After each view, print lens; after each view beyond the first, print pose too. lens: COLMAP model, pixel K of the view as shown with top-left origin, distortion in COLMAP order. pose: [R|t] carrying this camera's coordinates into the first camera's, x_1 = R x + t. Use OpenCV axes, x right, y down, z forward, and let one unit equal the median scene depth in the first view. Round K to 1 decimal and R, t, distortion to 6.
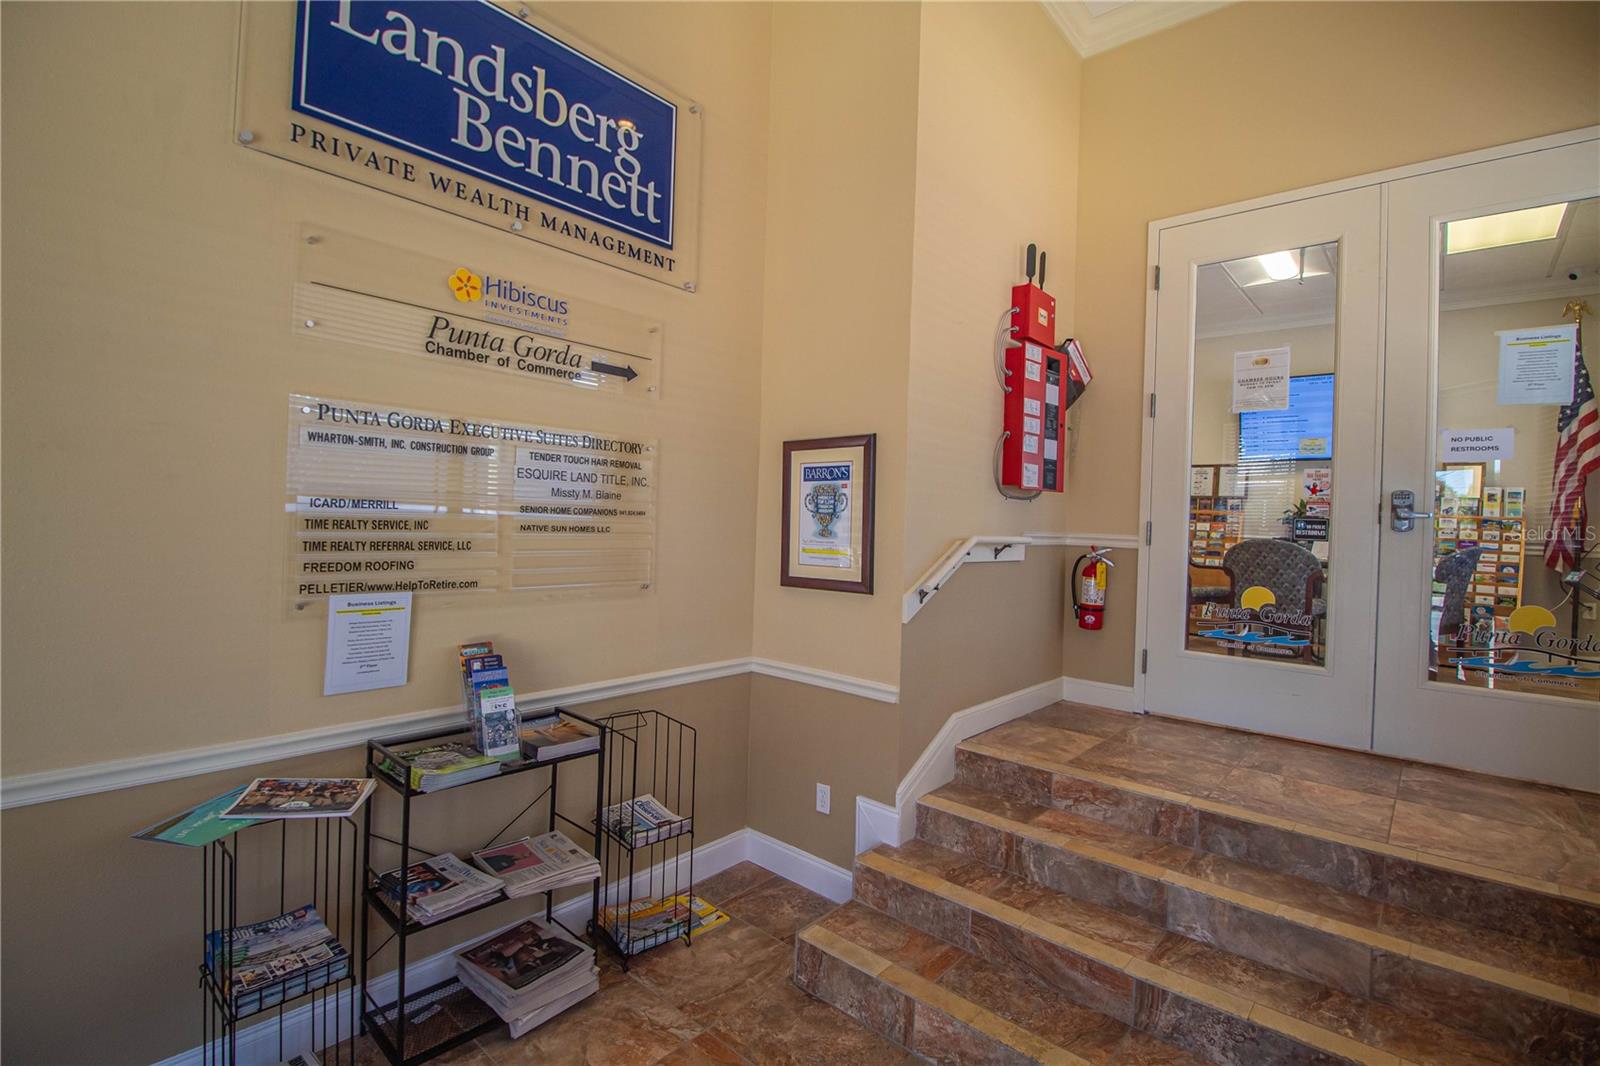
lens RADIAL K [[742.7, 0, 796.1], [0, 742.7, 520.5], [0, 0, 1]] dist [-0.013566, -0.008096]
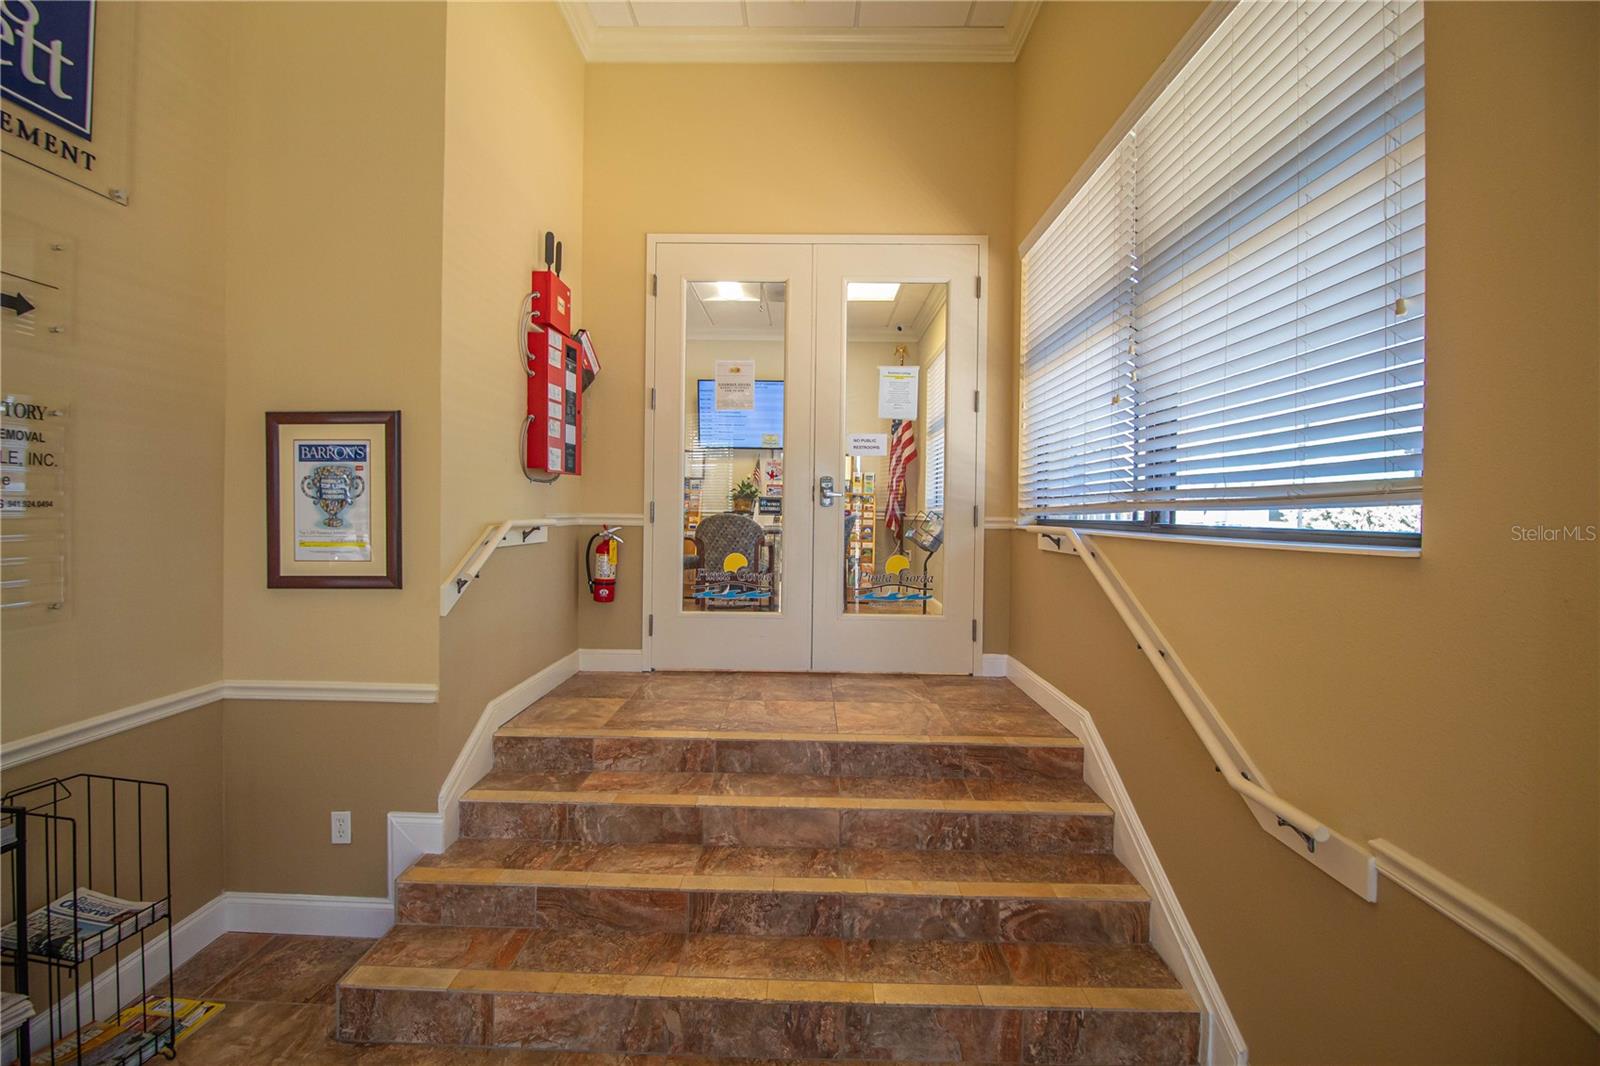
lens RADIAL K [[742.7, 0, 795.2], [0, 742.7, 517.7], [0, 0, 1]] dist [-0.013566, -0.008096]
pose [[0.750064, -0.031673, 0.660607, -0.130535], [0.012737, 0.999359, 0.033453, -0.011007], [-0.661243, -0.016678, 0.749986, 0.005324]]
